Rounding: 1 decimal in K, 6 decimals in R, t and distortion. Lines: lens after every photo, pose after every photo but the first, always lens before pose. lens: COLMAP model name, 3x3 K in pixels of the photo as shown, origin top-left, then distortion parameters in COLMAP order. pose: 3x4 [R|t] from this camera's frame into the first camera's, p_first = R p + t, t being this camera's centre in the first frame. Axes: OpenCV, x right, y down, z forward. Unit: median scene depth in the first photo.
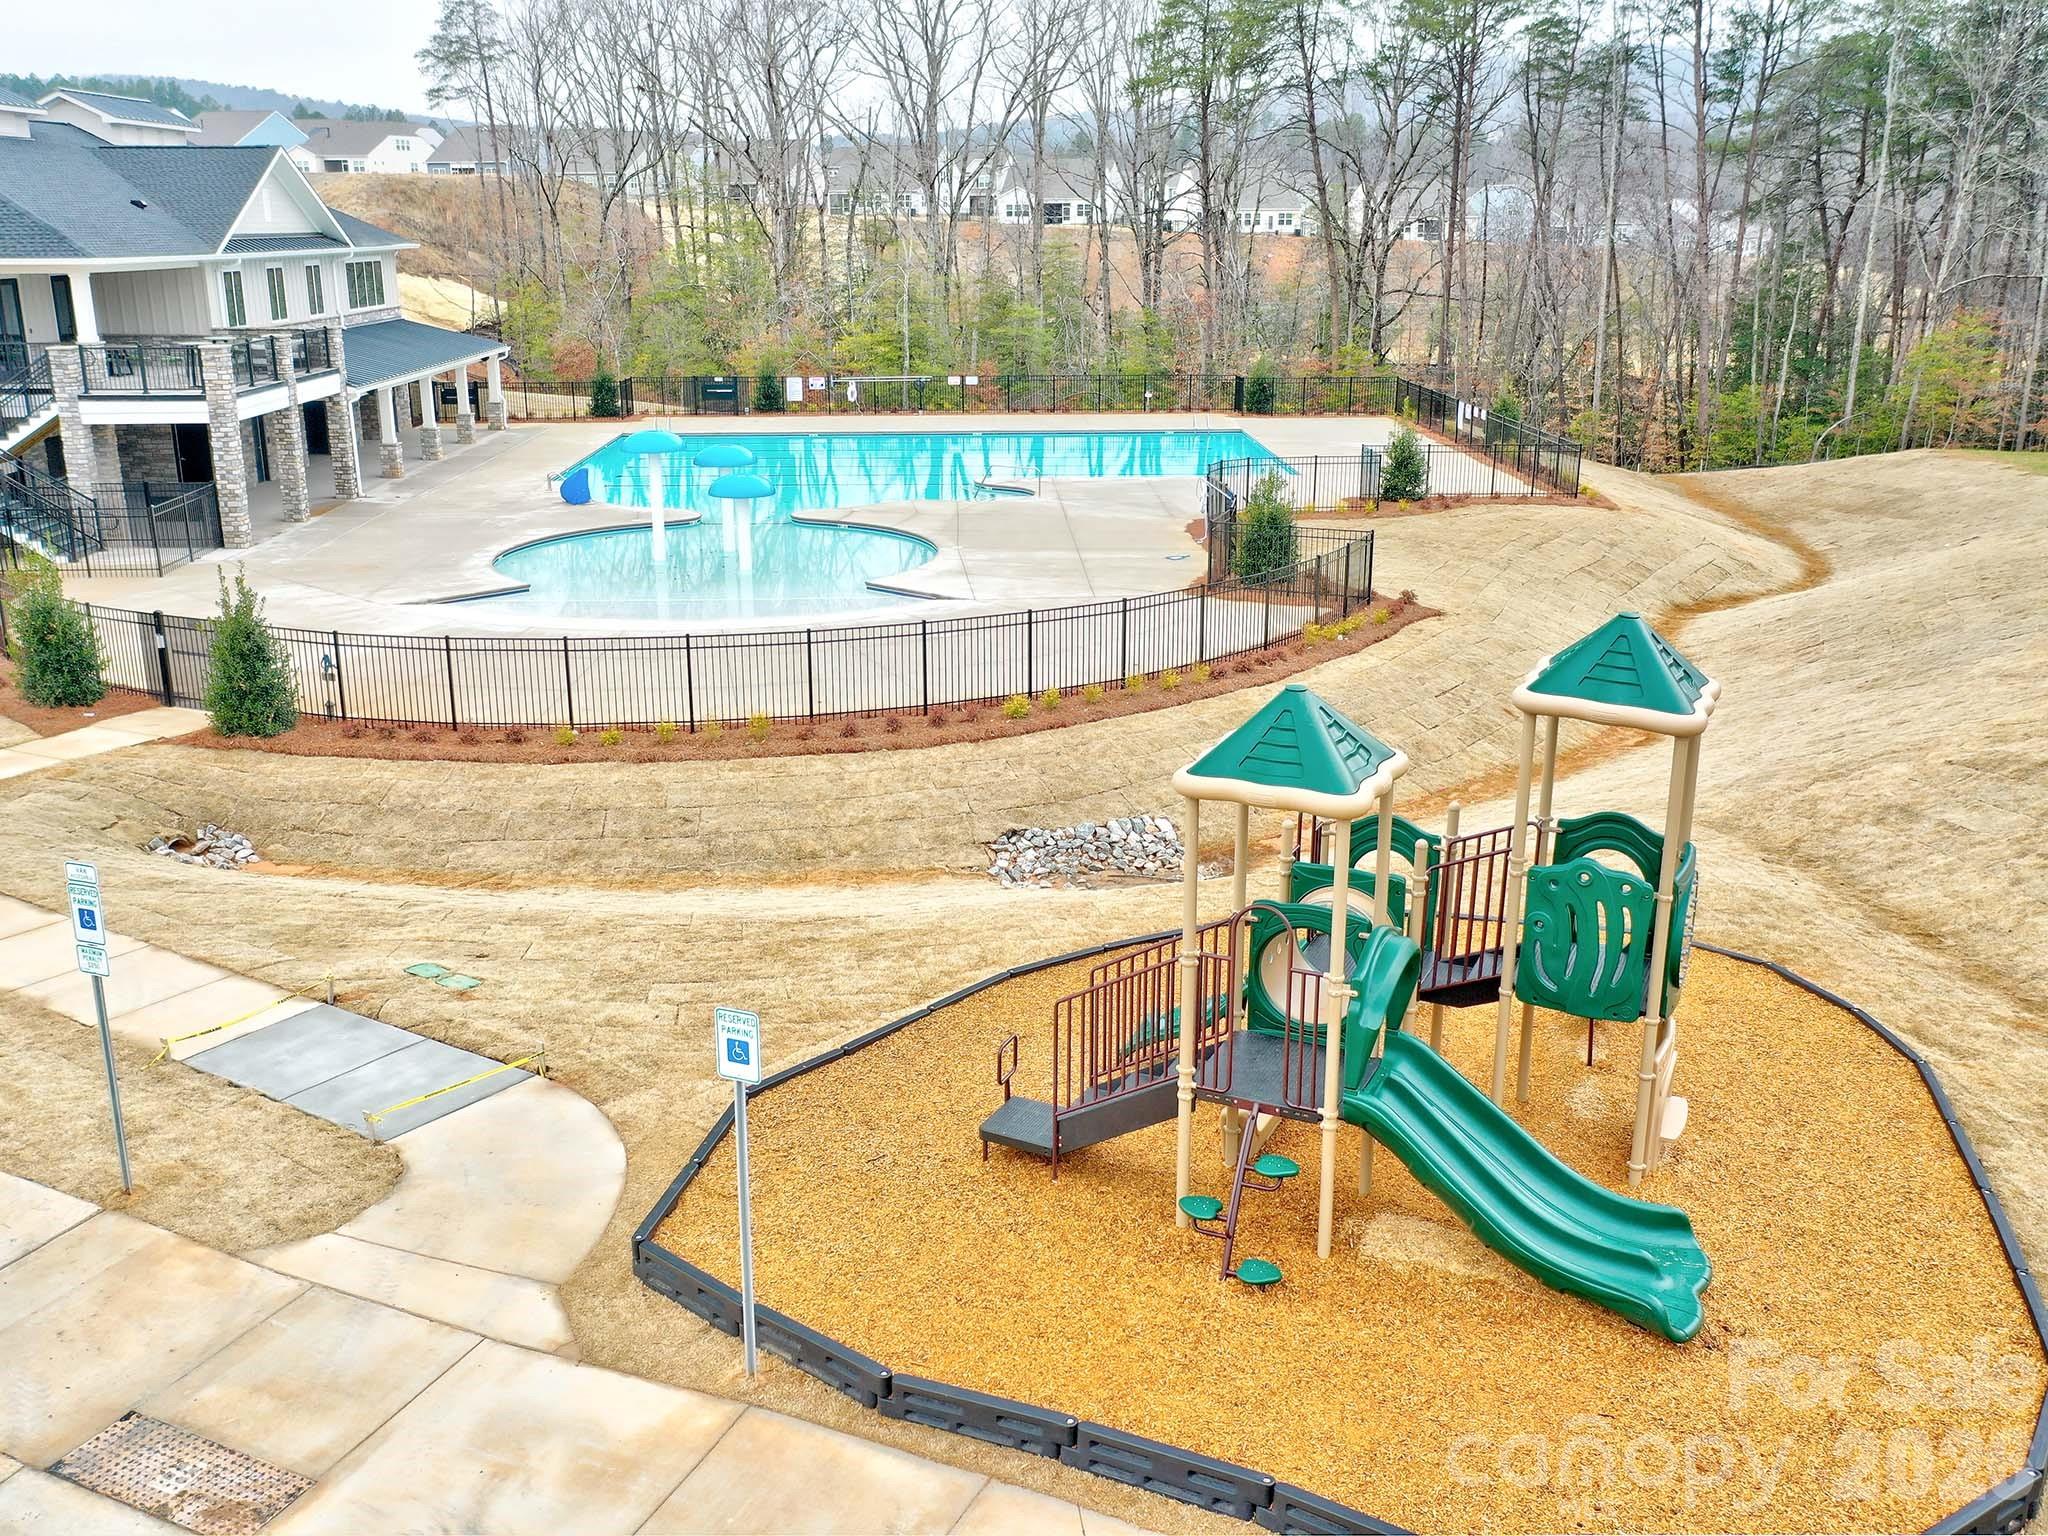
lens RADIAL K [[1815.5, 0, 1024.0], [0, 1815.5, 768.0], [0, 0, 1]] dist [-0.003989, -0.009291]
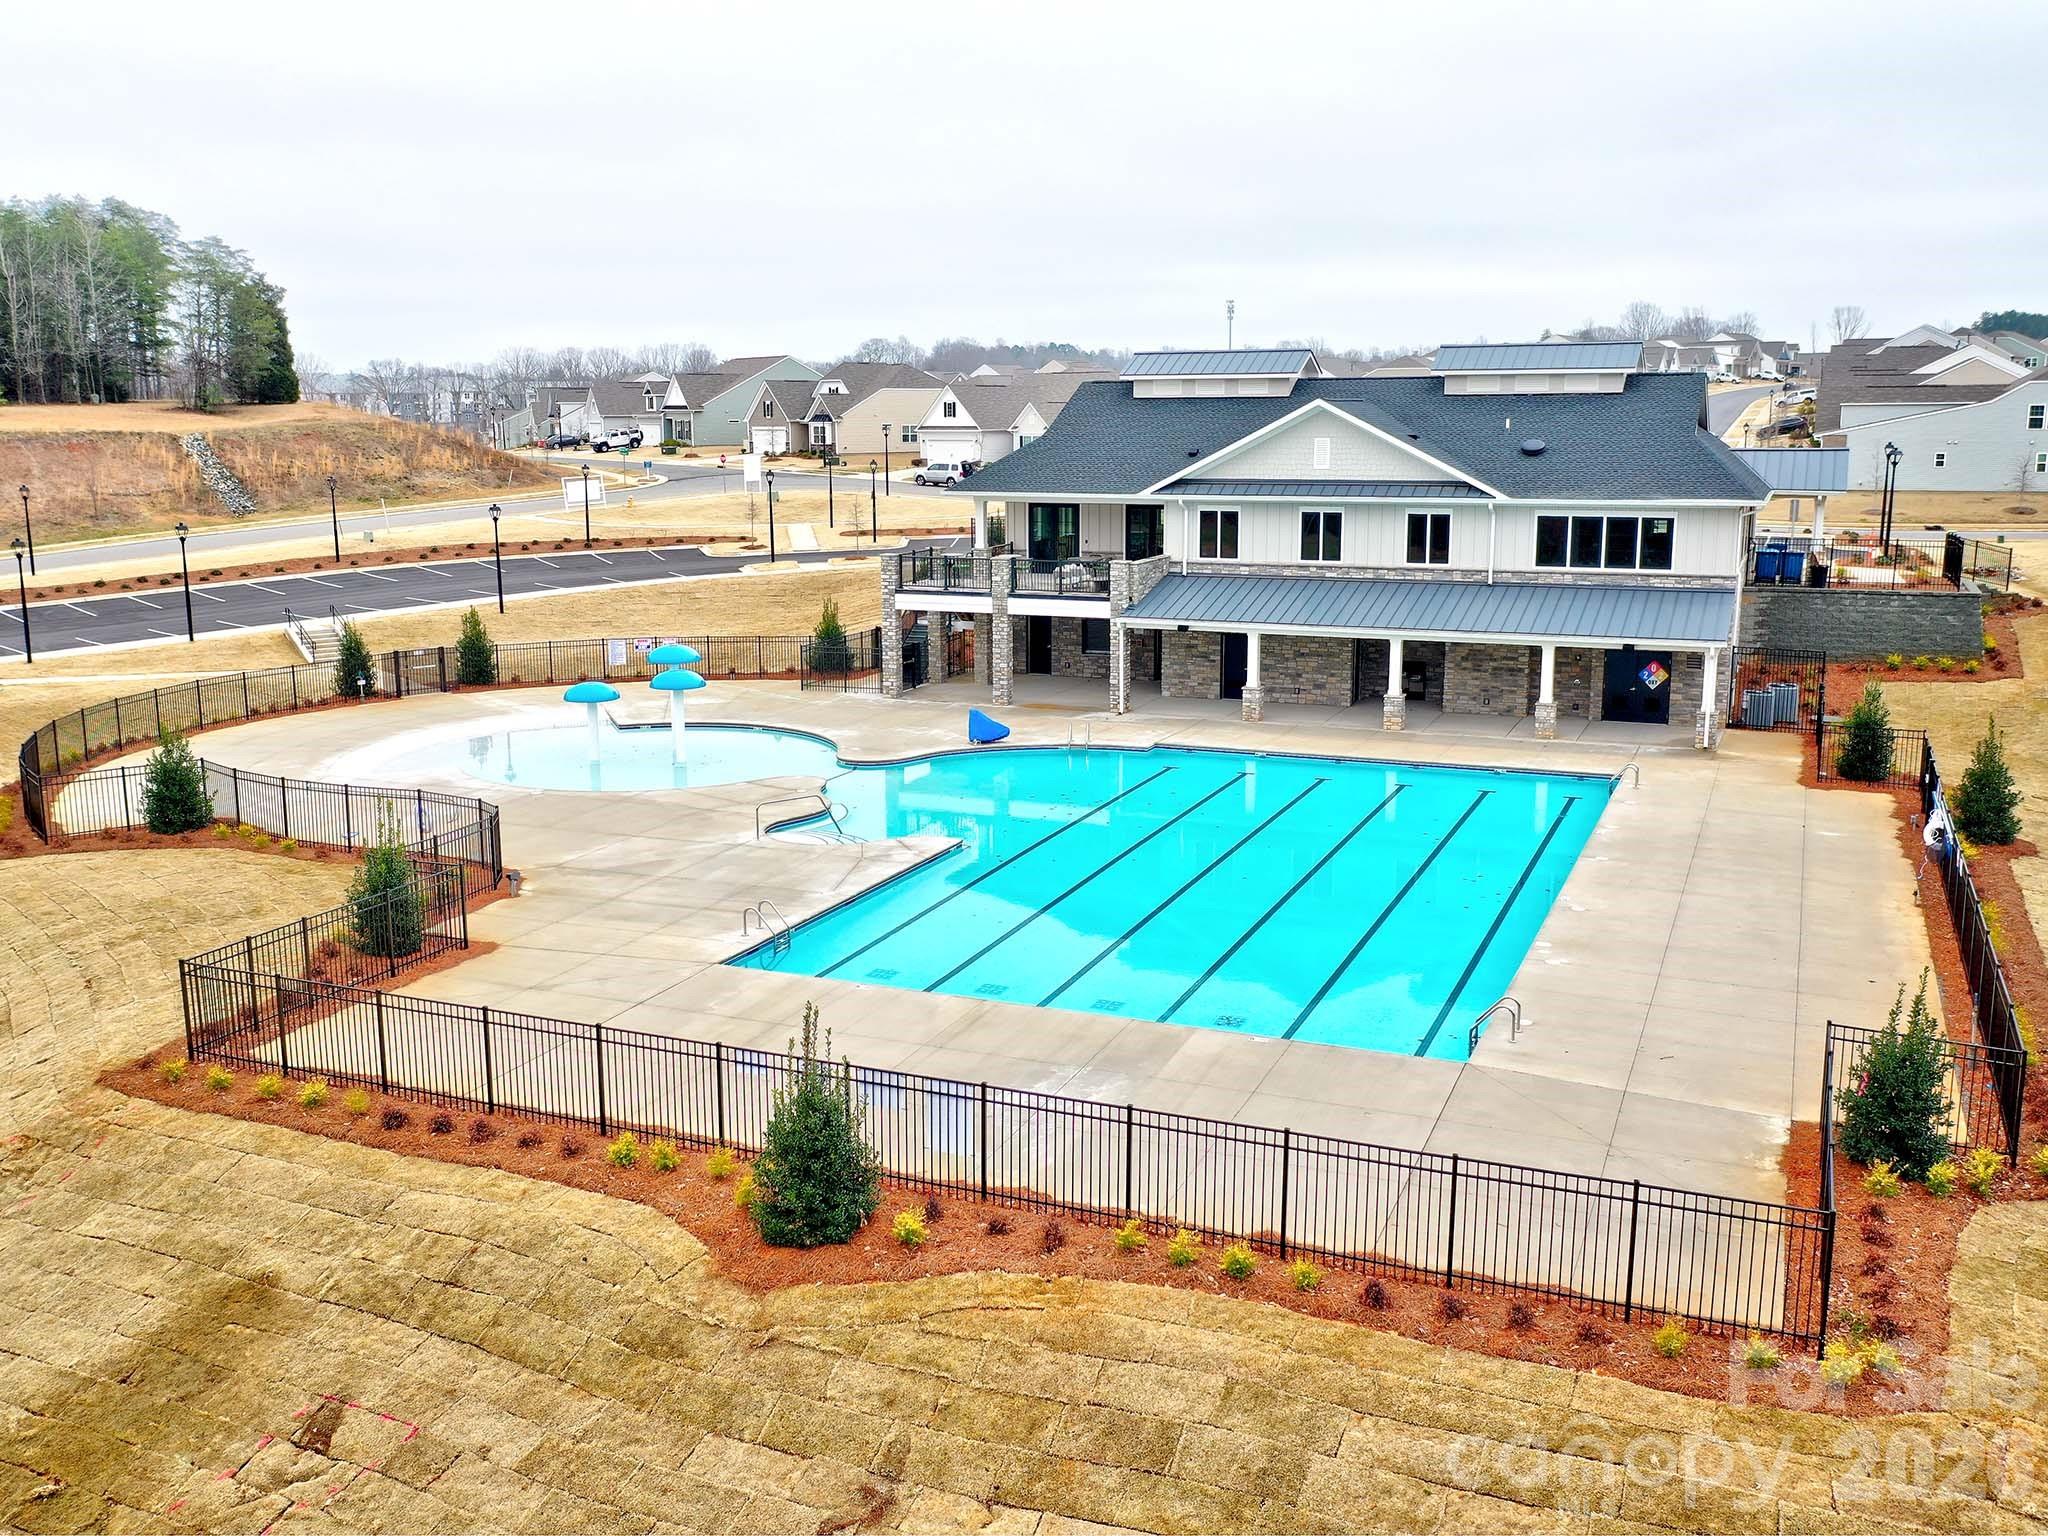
lens RADIAL K [[1815.5, 0, 1024.0], [0, 1815.5, 768.0], [0, 0, 1]] dist [-0.003989, -0.009291]
pose [[-0.428084, 0.171181, -0.887379, 0.709154], [-0.256669, 0.918436, 0.300992, -0.478516], [0.866525, 0.356612, -0.349231, 1.477749]]
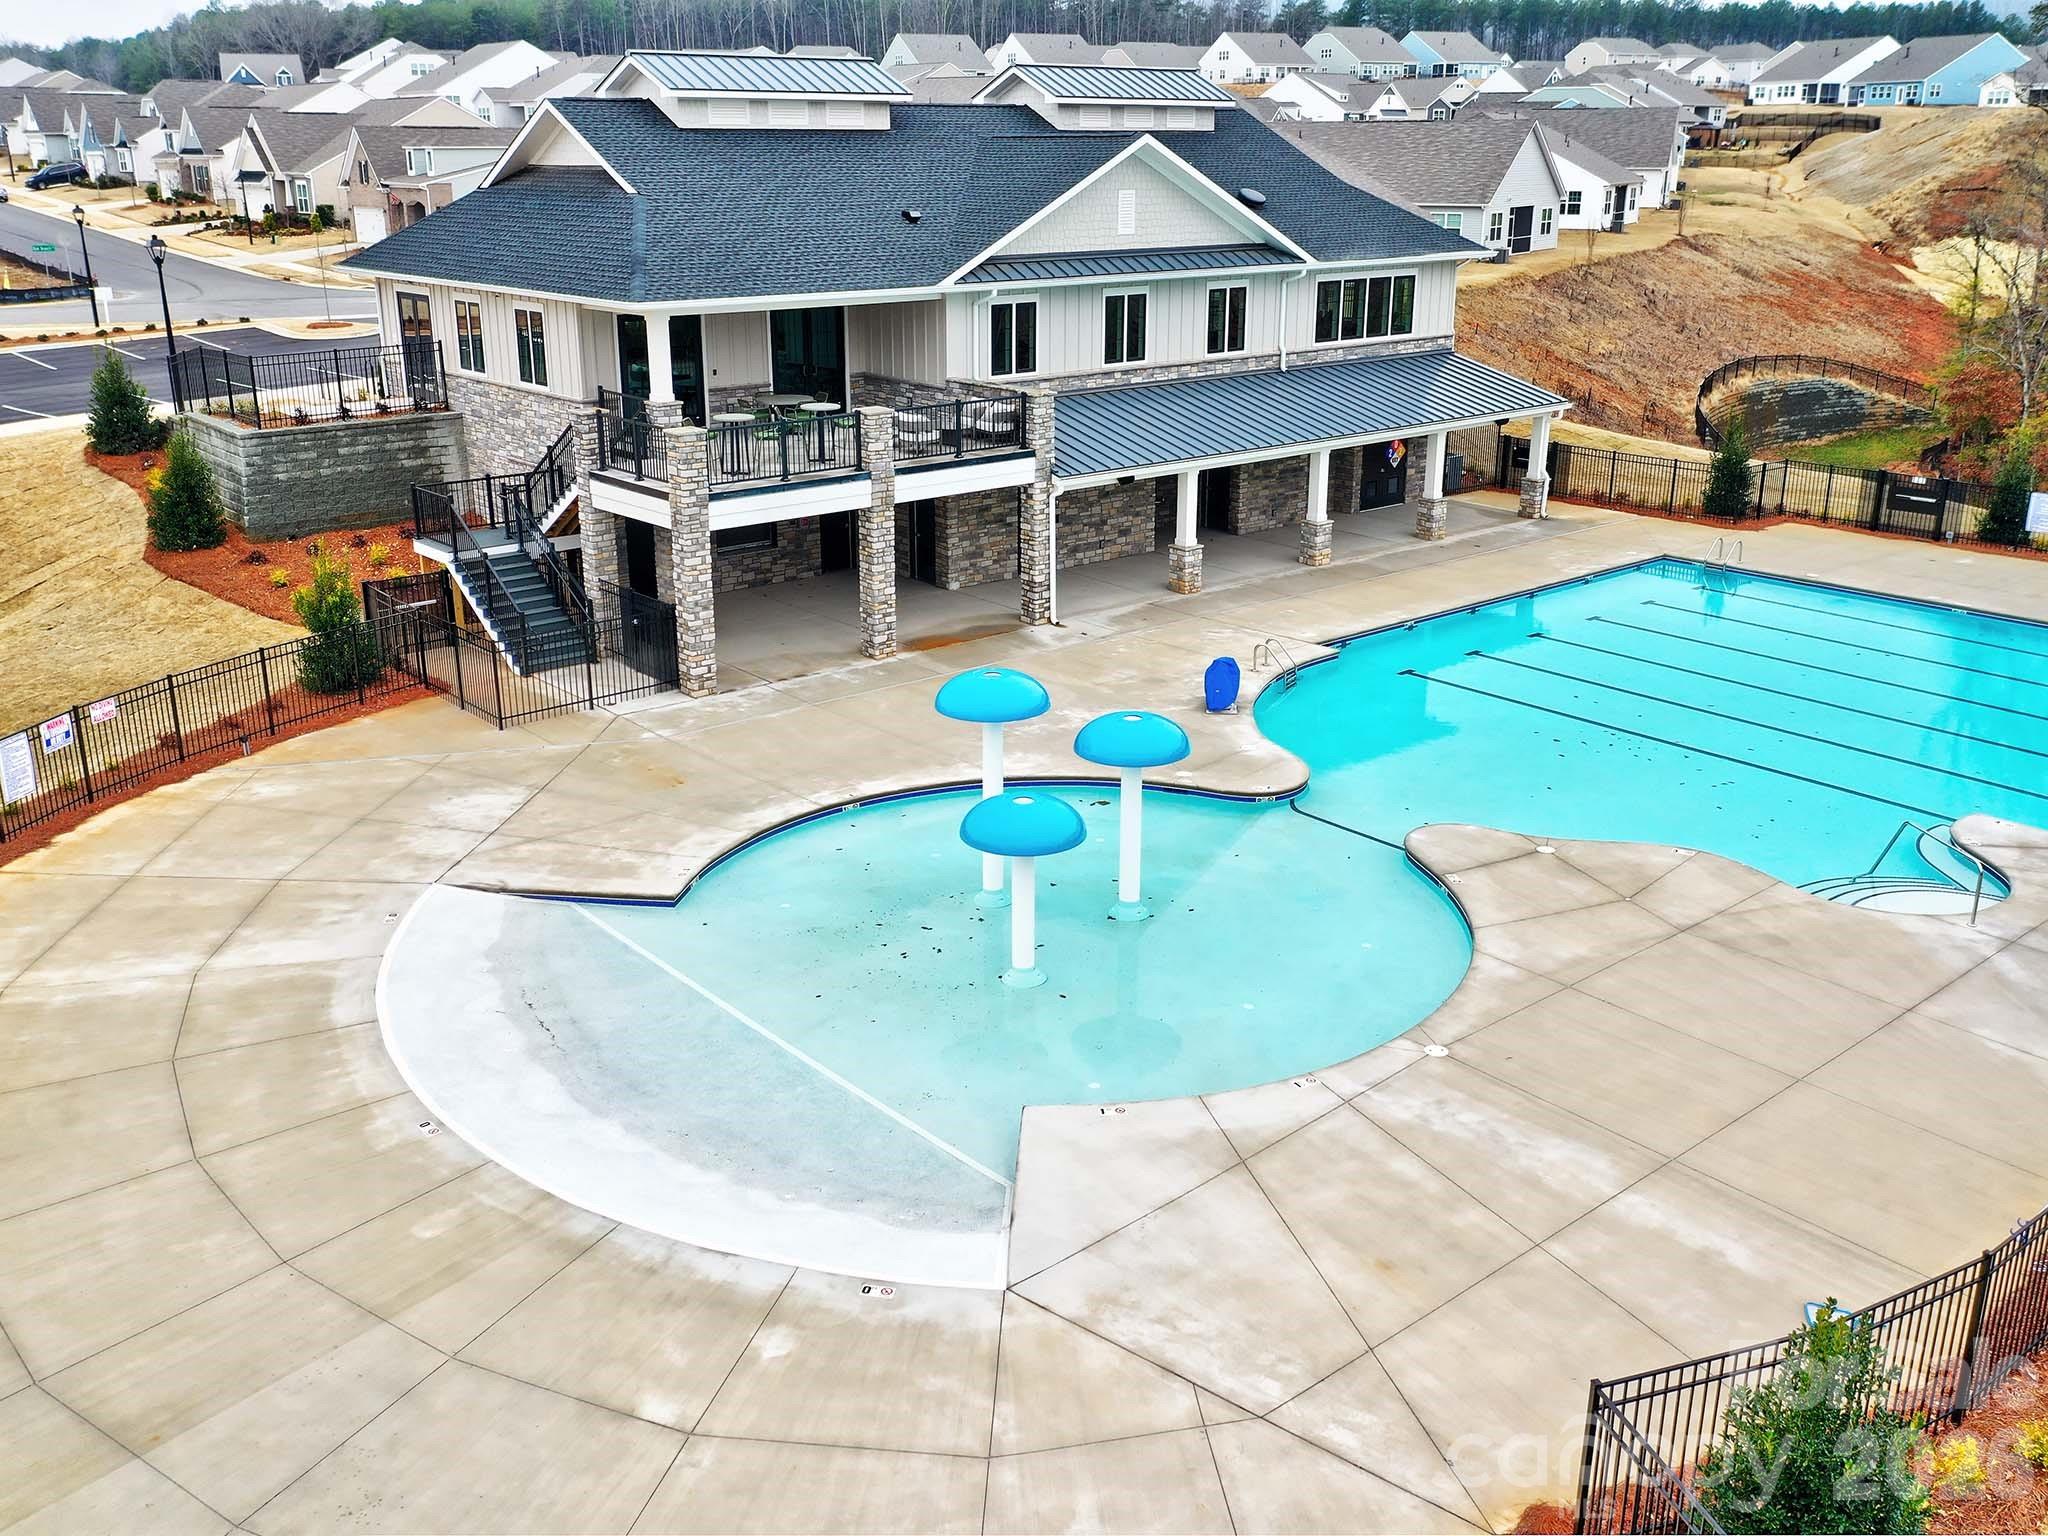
lens RADIAL K [[1815.5, 0, 1024.0], [0, 1815.5, 768.0], [0, 0, 1]] dist [-0.003989, -0.009291]
pose [[0.617347, 0.253064, -0.744876, 0.205426], [-0.225321, 0.964059, 0.140784, -0.212380], [0.753732, 0.080924, 0.652180, 0.568932]]
